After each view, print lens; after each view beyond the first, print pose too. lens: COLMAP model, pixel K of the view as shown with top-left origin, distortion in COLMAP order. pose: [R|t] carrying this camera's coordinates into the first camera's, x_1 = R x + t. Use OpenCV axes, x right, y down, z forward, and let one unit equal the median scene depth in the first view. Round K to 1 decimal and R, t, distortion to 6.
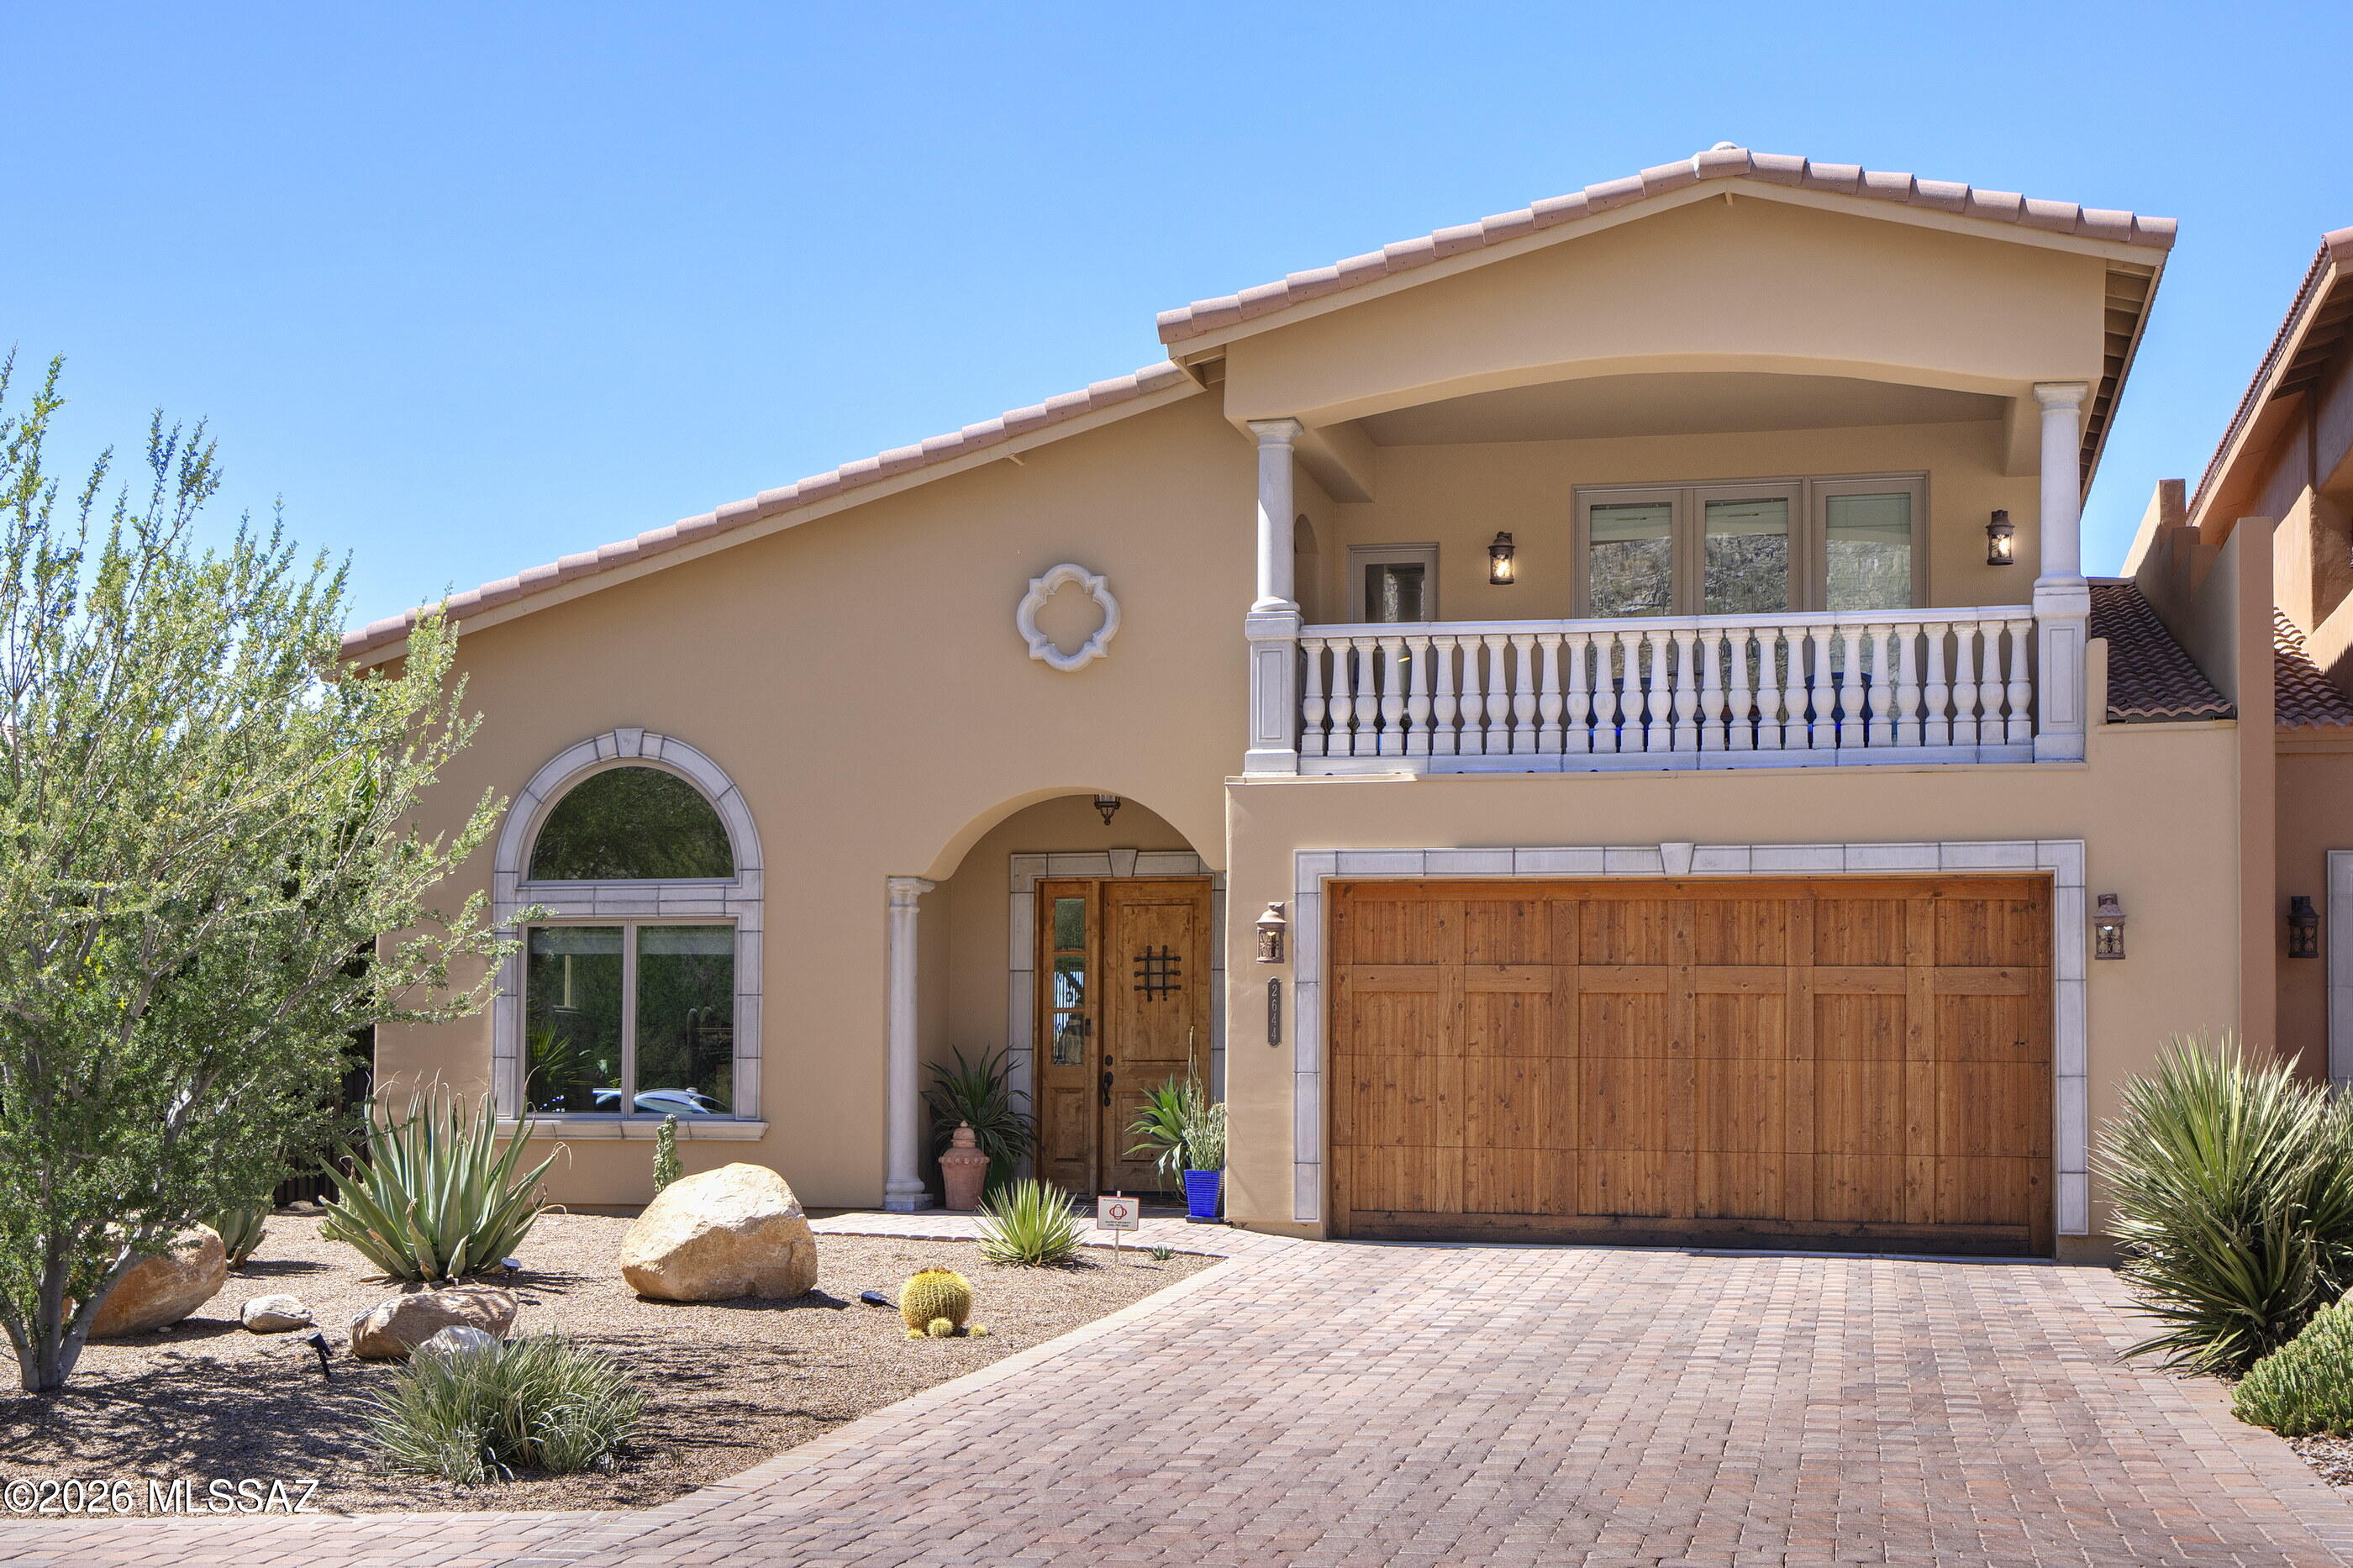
lens RADIAL K [[2857.3, 0, 1176.5], [0, 2857.3, 784.0], [0, 0, 1]] dist [0.009386, 0.000910]
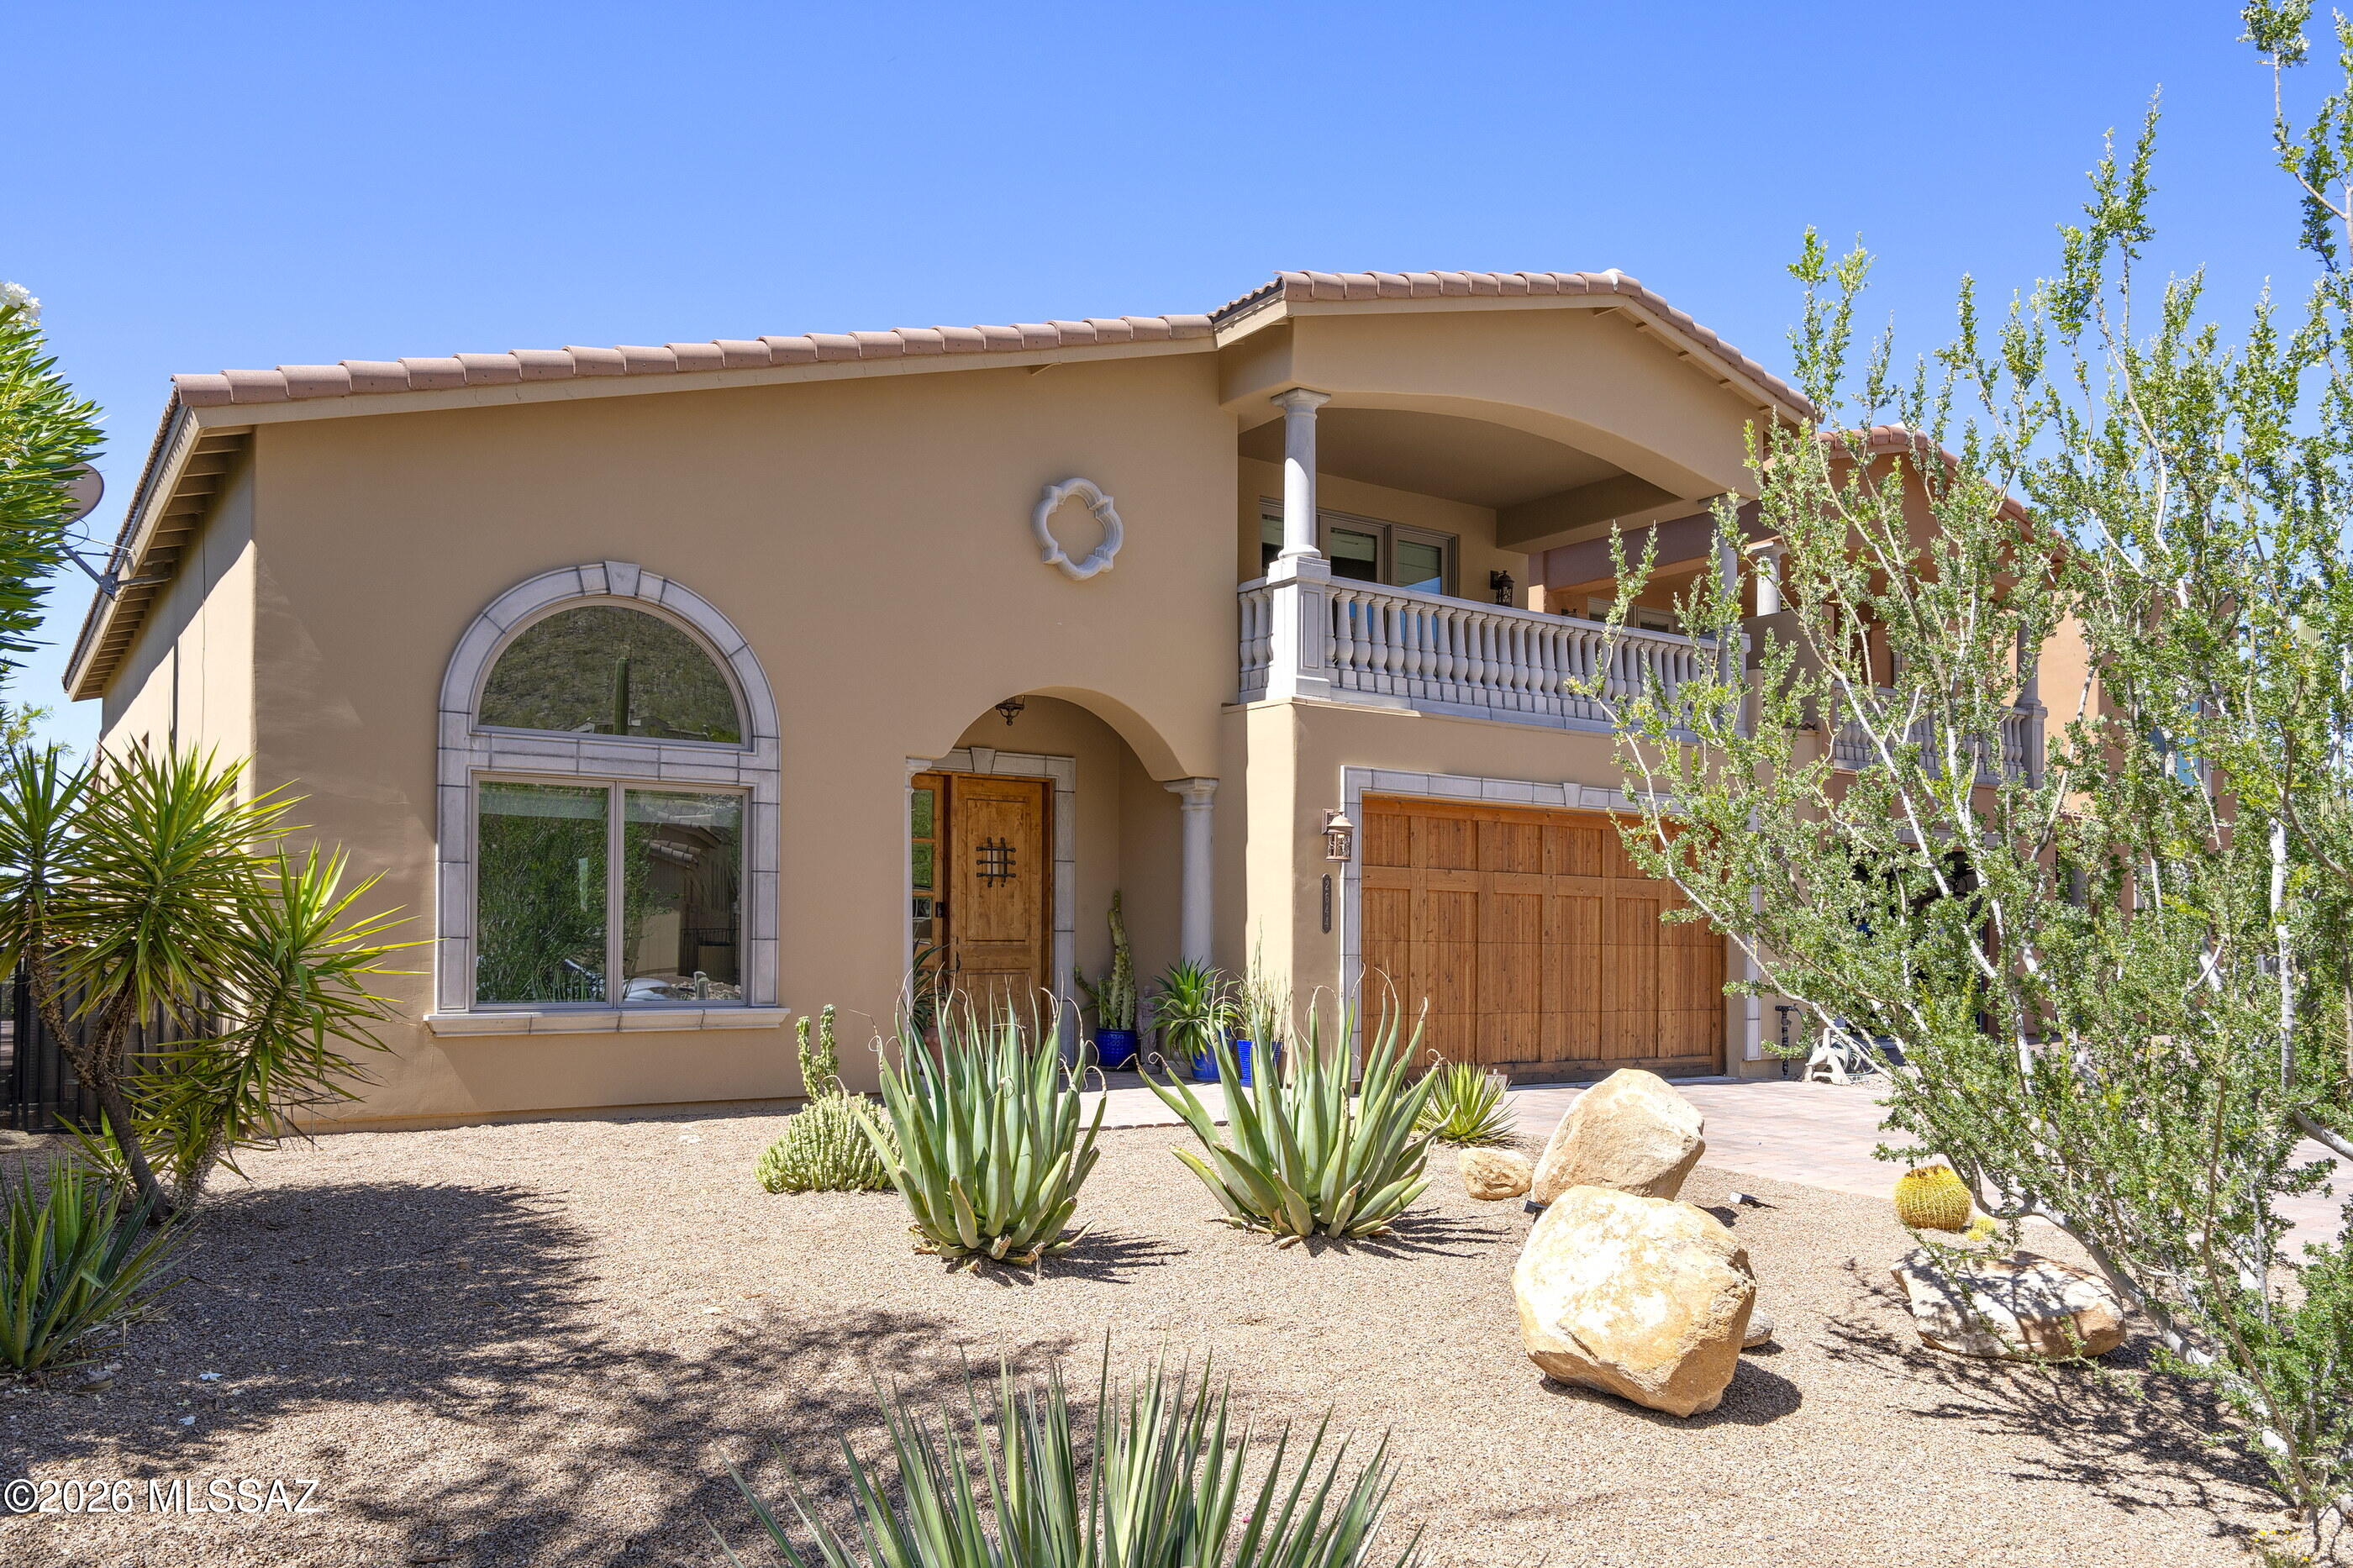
lens RADIAL K [[1720.5, 0, 1176.6], [0, 1720.5, 842.1], [0, 0, 1]] dist [0.002301, 0.000245]
pose [[0.654006, 0.043468, 0.755239, -0.486474], [-0.081750, 0.996562, 0.013434, 0.045944], [-0.752059, -0.070526, 0.655312, 0.535889]]
